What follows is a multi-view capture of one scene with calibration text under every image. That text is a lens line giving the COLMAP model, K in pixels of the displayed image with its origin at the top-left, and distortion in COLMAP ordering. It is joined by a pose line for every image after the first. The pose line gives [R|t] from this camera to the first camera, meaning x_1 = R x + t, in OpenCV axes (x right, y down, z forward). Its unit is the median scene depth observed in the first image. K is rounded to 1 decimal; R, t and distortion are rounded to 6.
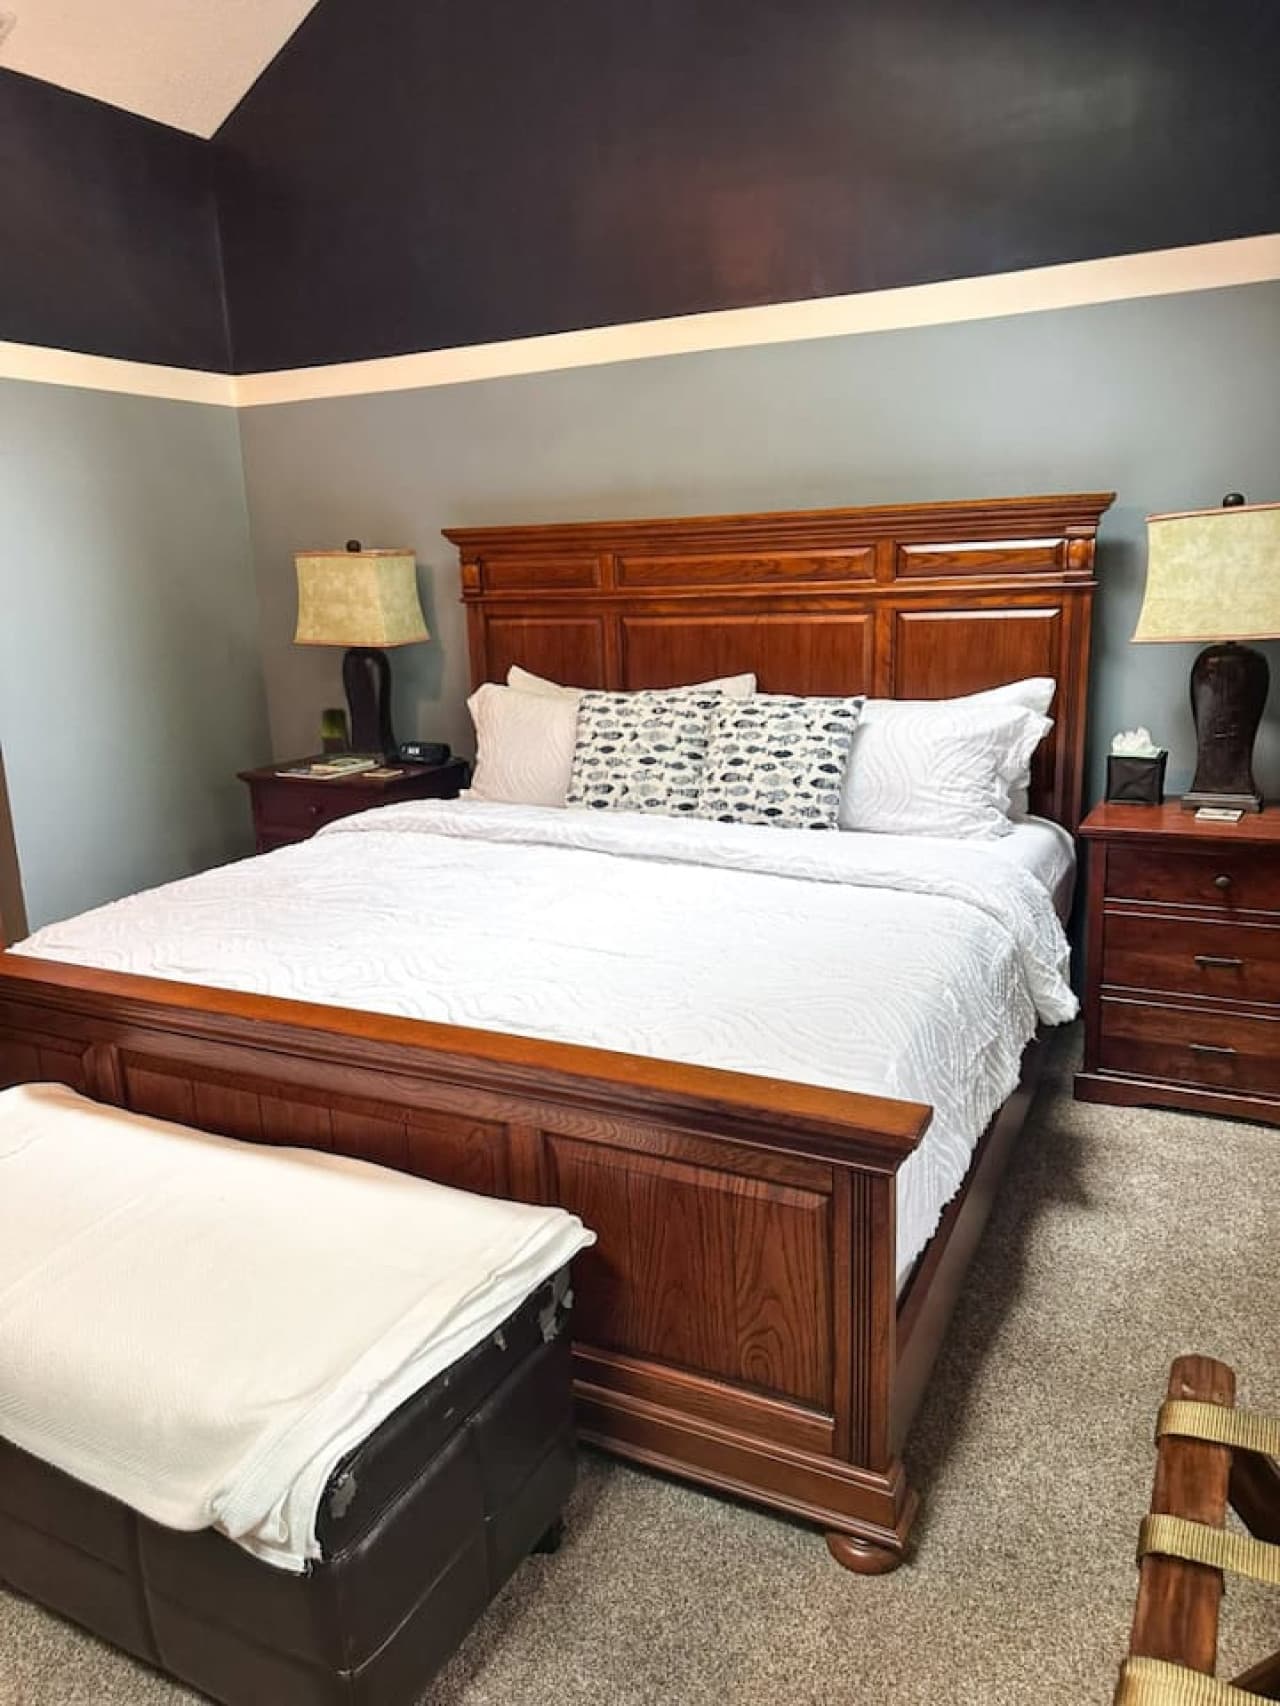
lens RADIAL K [[1195.4, 0, 638.8], [0, 1195.4, 847.9], [0, 0, 1]] dist [0.006384, 0.000874]
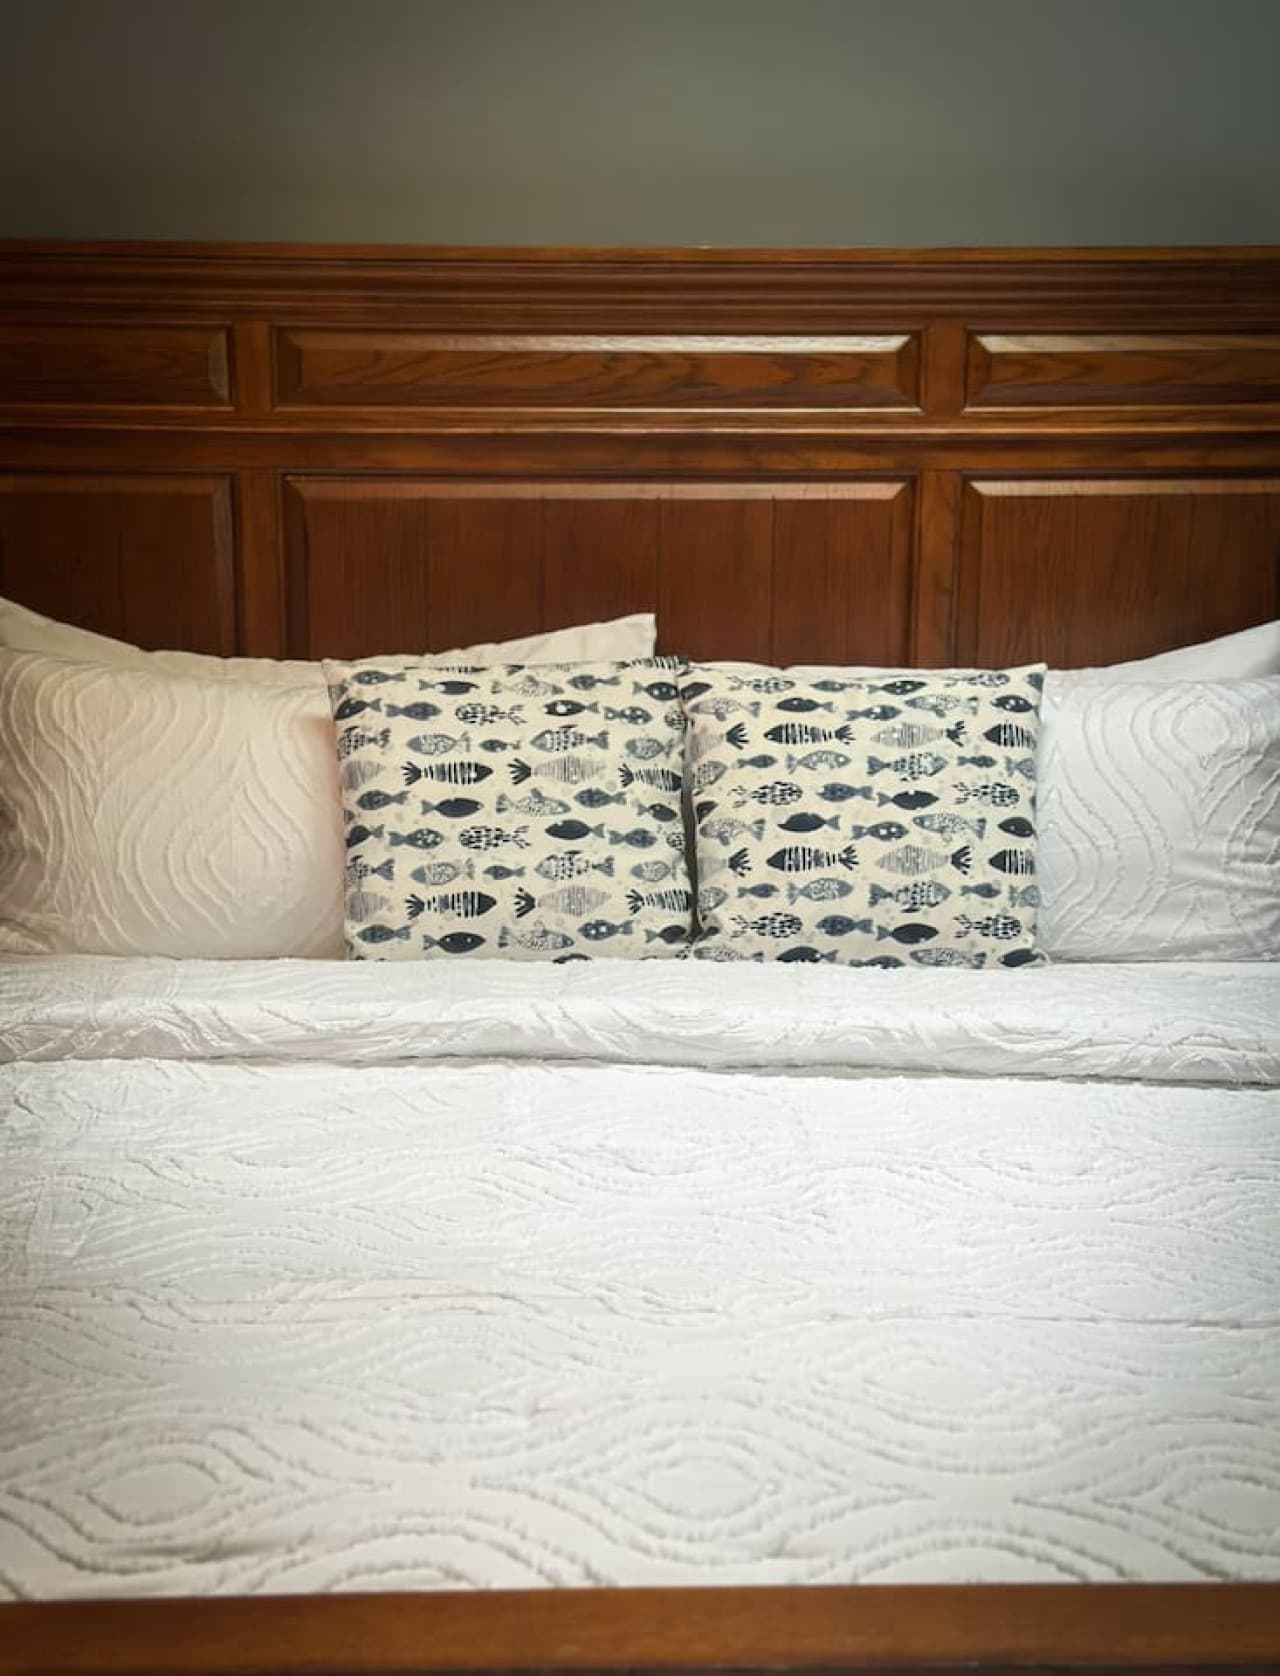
lens RADIAL K [[2564.9, 0, 640.2], [0, 2564.9, 841.2], [0, 0, 1]] dist [0.095435, 0.000000]
pose [[0.869586, -0.055785, 0.490621, -0.416729], [0.077534, 0.996698, -0.024096, -0.046733], [-0.487657, 0.058993, 0.871040, 0.219685]]
